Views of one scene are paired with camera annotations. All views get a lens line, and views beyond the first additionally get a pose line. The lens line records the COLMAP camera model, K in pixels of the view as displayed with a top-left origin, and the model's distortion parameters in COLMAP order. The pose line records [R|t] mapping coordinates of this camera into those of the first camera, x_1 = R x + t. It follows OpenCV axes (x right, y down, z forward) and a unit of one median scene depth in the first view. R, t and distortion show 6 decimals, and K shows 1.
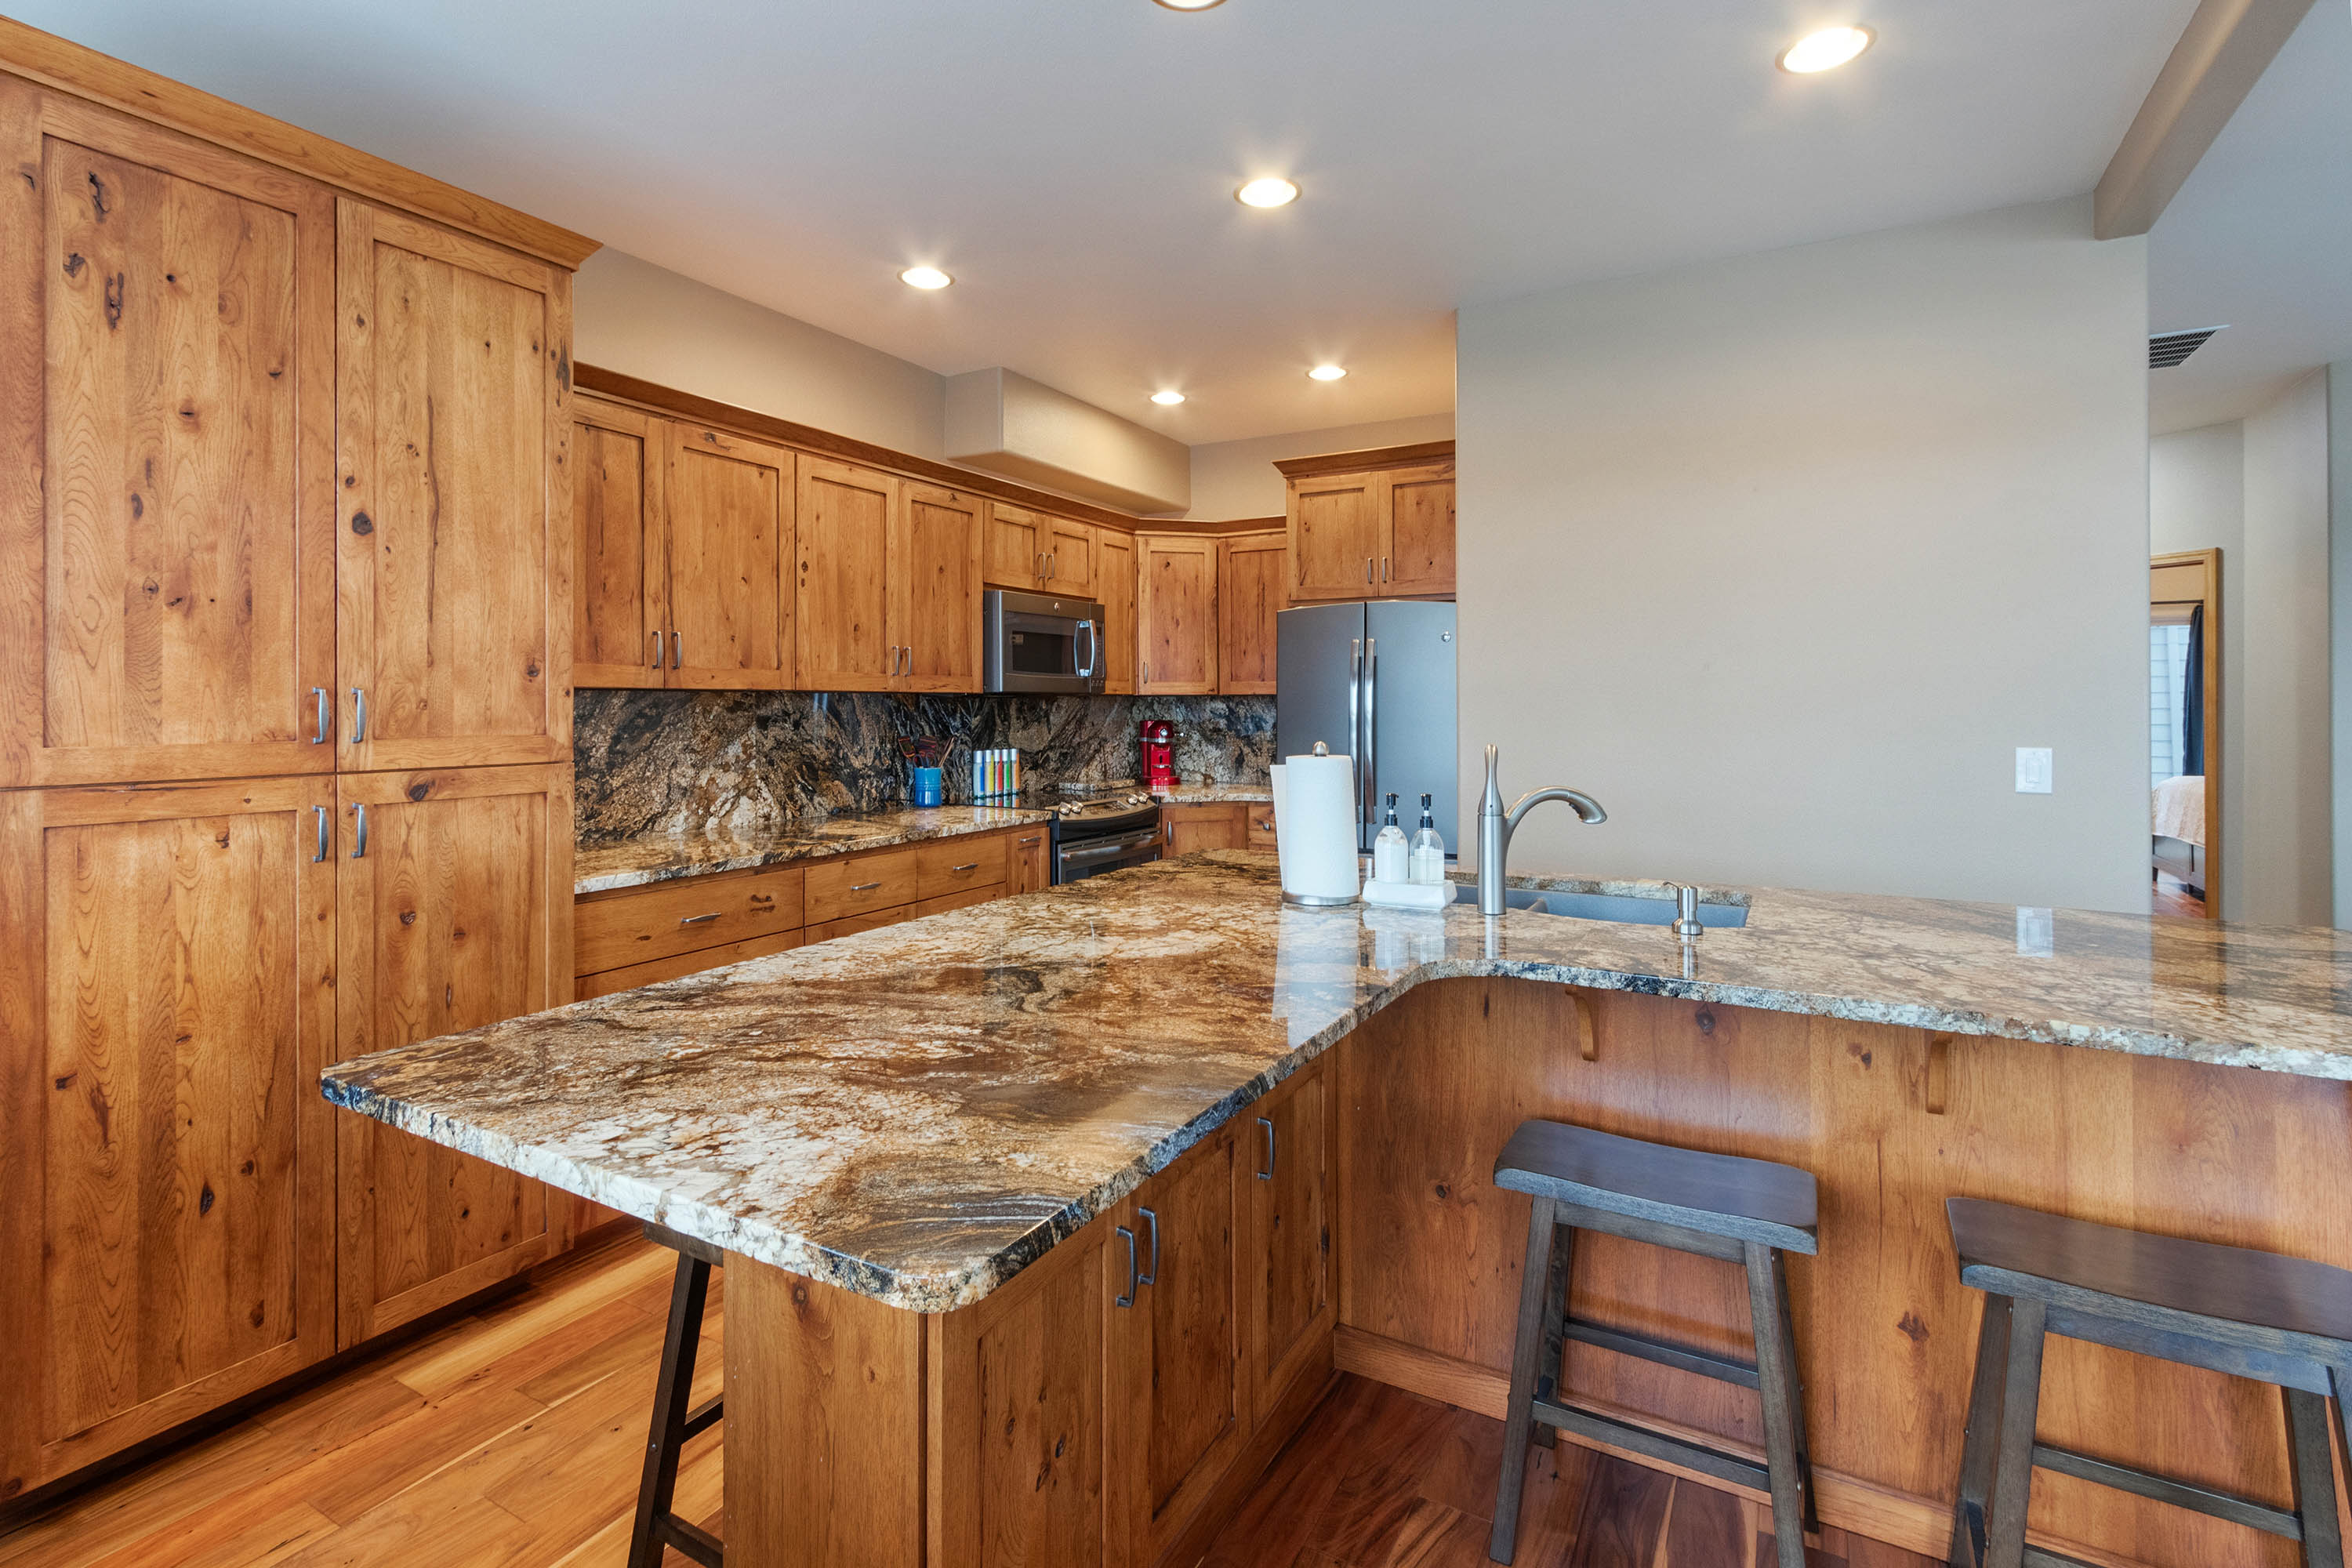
lens RADIAL K [[1095.9, 0, 1152.9], [0, 1095.9, 702.1], [0, 0, 1]] dist [-0.001273, -0.000697]
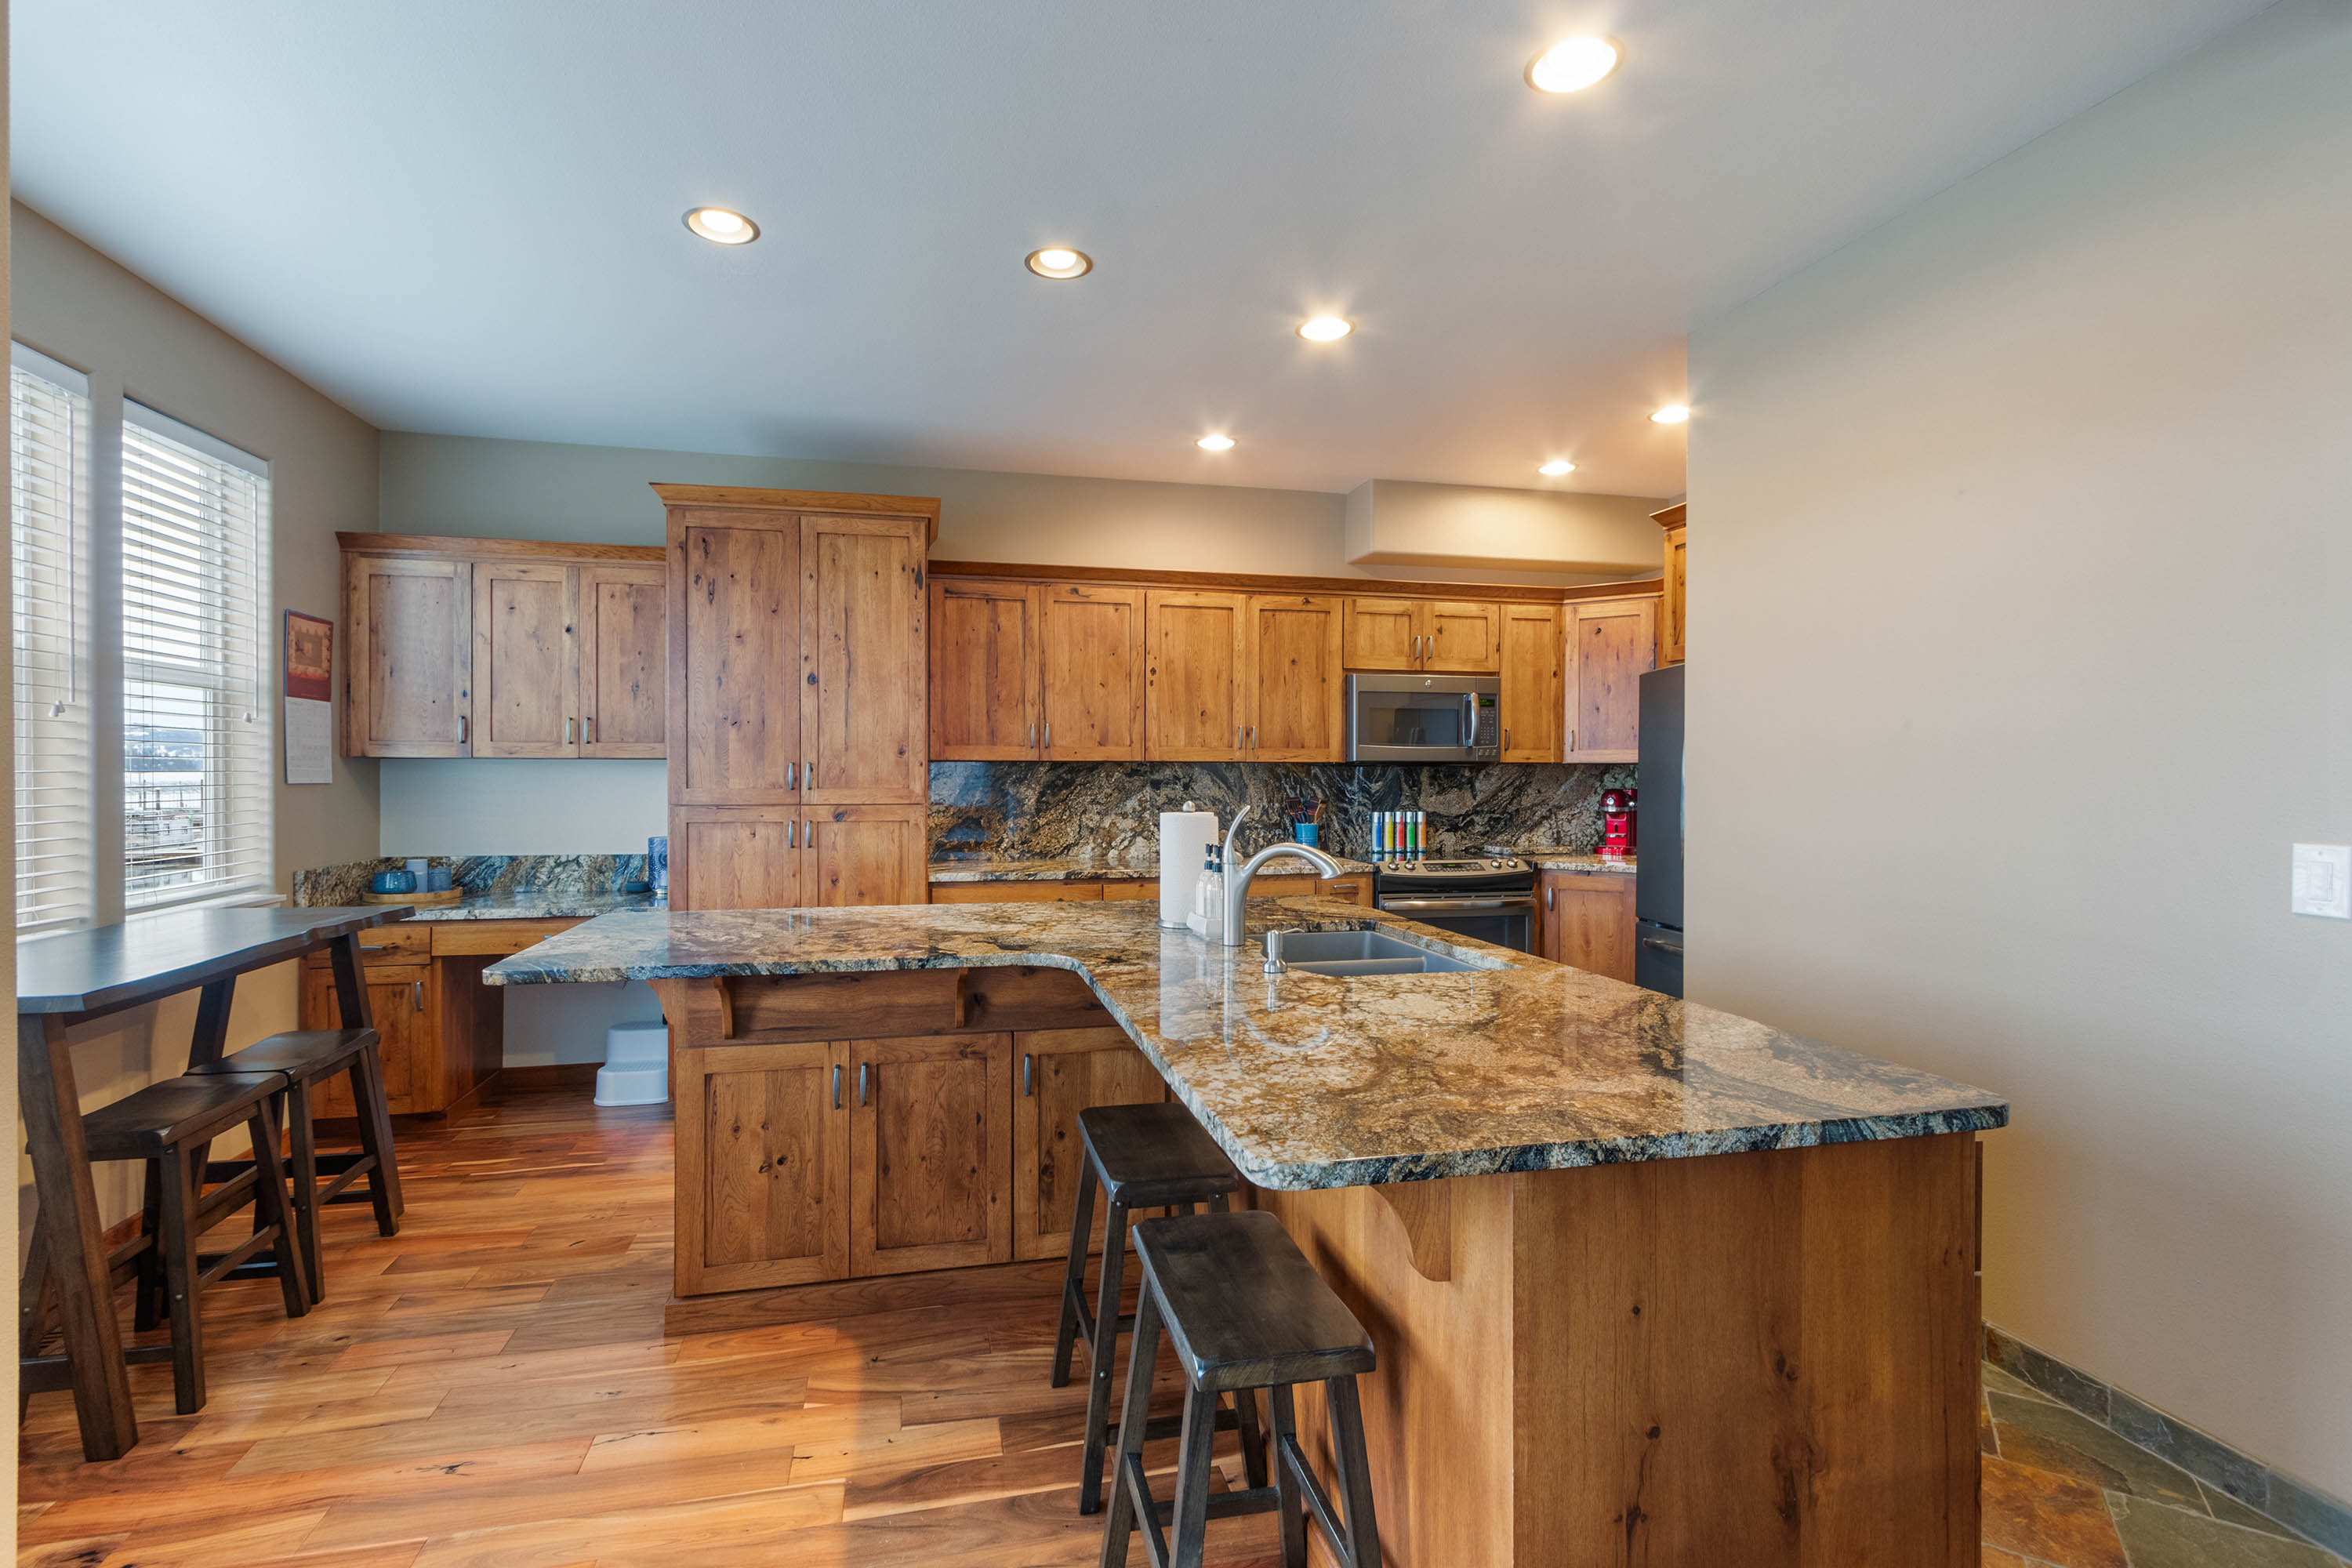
lens RADIAL K [[1069.4, 0, 1149.2], [0, 1069.4, 776.2], [0, 0, 1]] dist [0.001588, 0.000271]
pose [[0.689730, 0.005464, -0.724046, 1.042704], [-0.001207, 0.999979, 0.006397, -0.000596], [0.724065, -0.003538, 0.689722, 0.104871]]
